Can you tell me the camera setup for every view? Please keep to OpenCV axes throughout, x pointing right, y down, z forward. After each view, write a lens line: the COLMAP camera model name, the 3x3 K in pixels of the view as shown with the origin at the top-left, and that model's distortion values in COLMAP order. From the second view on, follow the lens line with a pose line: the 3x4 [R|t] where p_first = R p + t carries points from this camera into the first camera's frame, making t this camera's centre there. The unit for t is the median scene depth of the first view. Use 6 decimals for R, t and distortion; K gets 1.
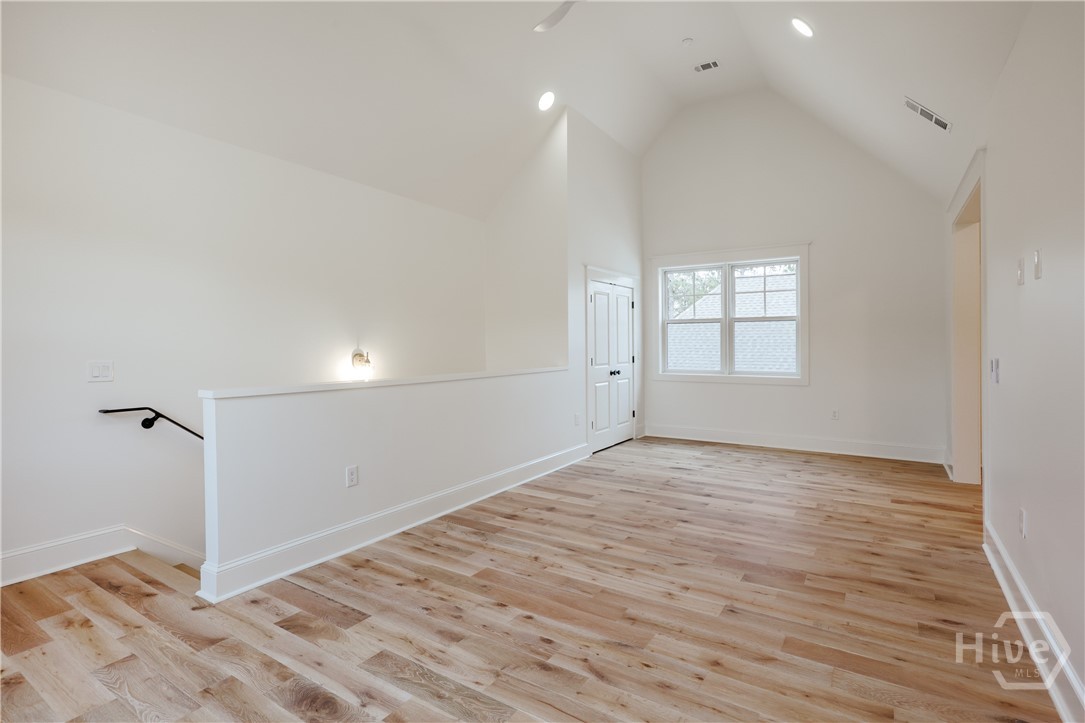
lens RADIAL K [[529.1, 0, 541.8], [0, 529.1, 355.9], [0, 0, 1]] dist [0.000911, -0.000523]
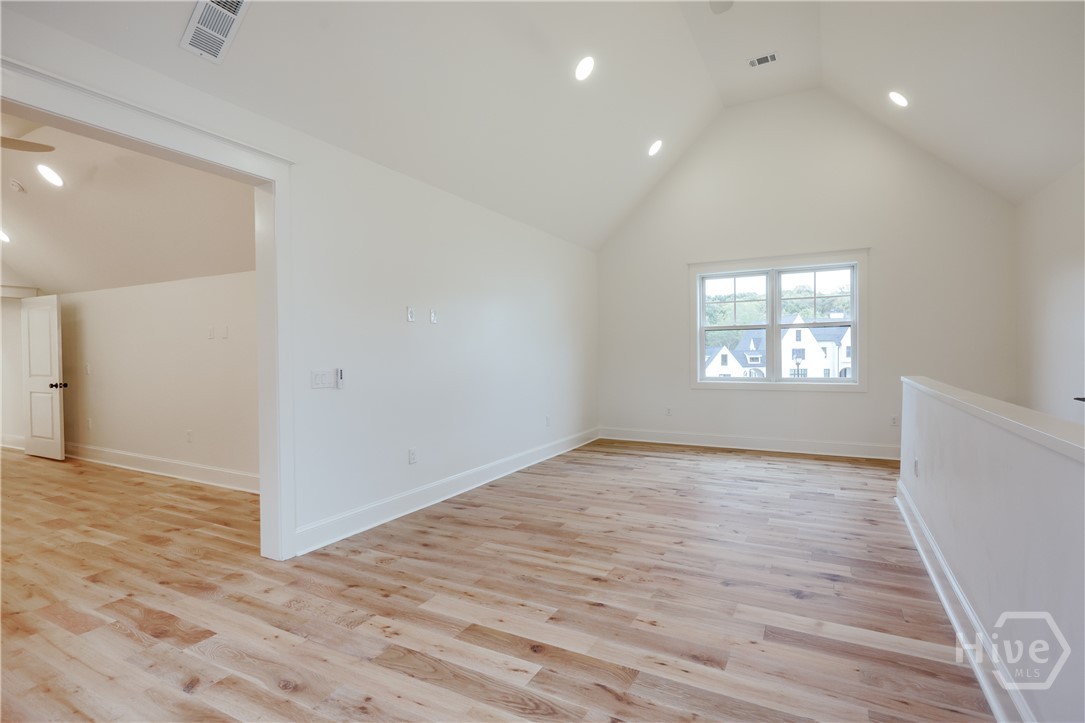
lens RADIAL K [[529.1, 0, 542.9], [0, 529.1, 359.5], [0, 0, 1]] dist [0.000911, -0.000523]
pose [[-0.996704, 0.016683, -0.079386, 0.437159], [0.014116, 0.999363, 0.032785, -0.023110], [0.079883, 0.031556, -0.996305, 1.886737]]
